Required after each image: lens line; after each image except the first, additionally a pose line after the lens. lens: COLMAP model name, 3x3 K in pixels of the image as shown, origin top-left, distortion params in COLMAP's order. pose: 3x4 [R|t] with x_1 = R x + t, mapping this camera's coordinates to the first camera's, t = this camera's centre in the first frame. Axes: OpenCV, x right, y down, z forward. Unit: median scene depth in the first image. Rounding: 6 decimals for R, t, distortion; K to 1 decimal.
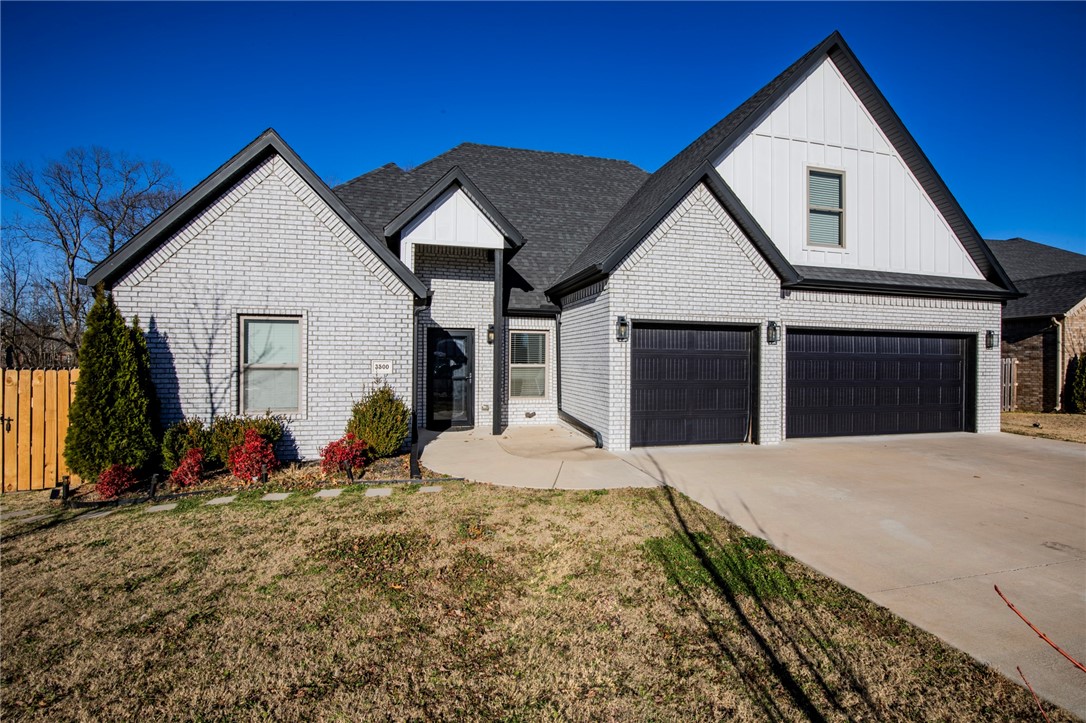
lens RADIAL K [[526.1, 0, 543.0], [0, 526.1, 361.5], [0, 0, 1]] dist [-0.027449, 0.000620]
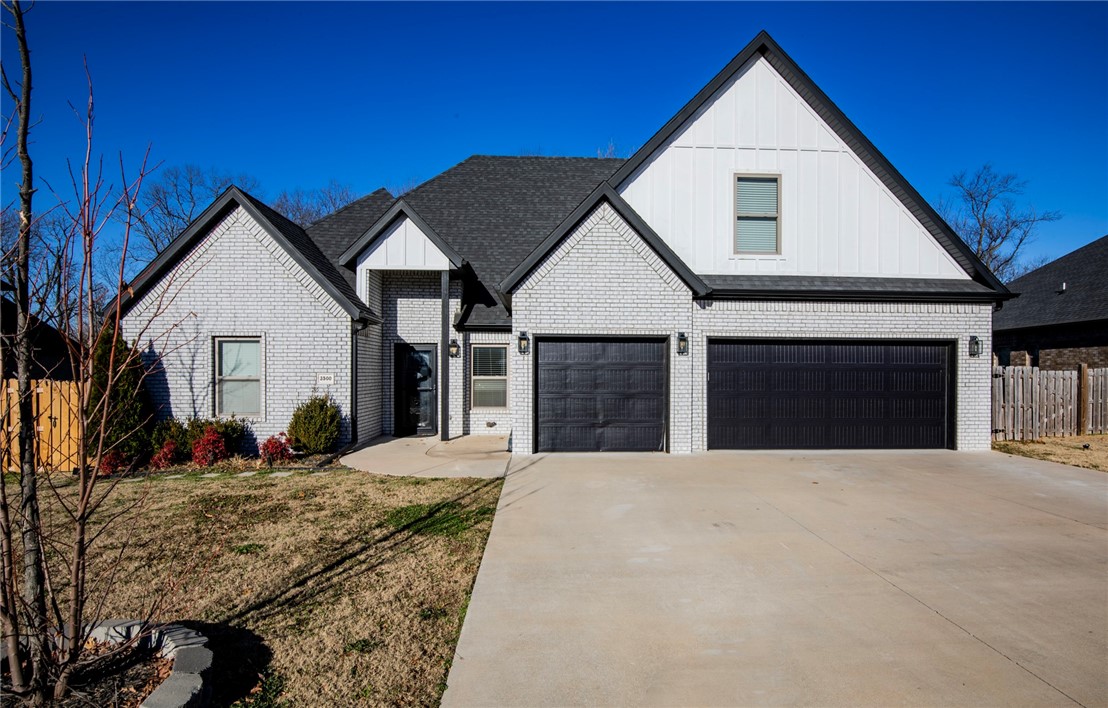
lens RADIAL K [[624.1, 0, 554.5], [0, 624.1, 381.0], [0, 0, 1]] dist [-0.015190, -0.000950]
pose [[0.977591, -0.003097, -0.210491, 0.468961], [0.004758, 0.999961, 0.007386, 0.007515], [0.210460, -0.008222, 0.977568, -0.249049]]
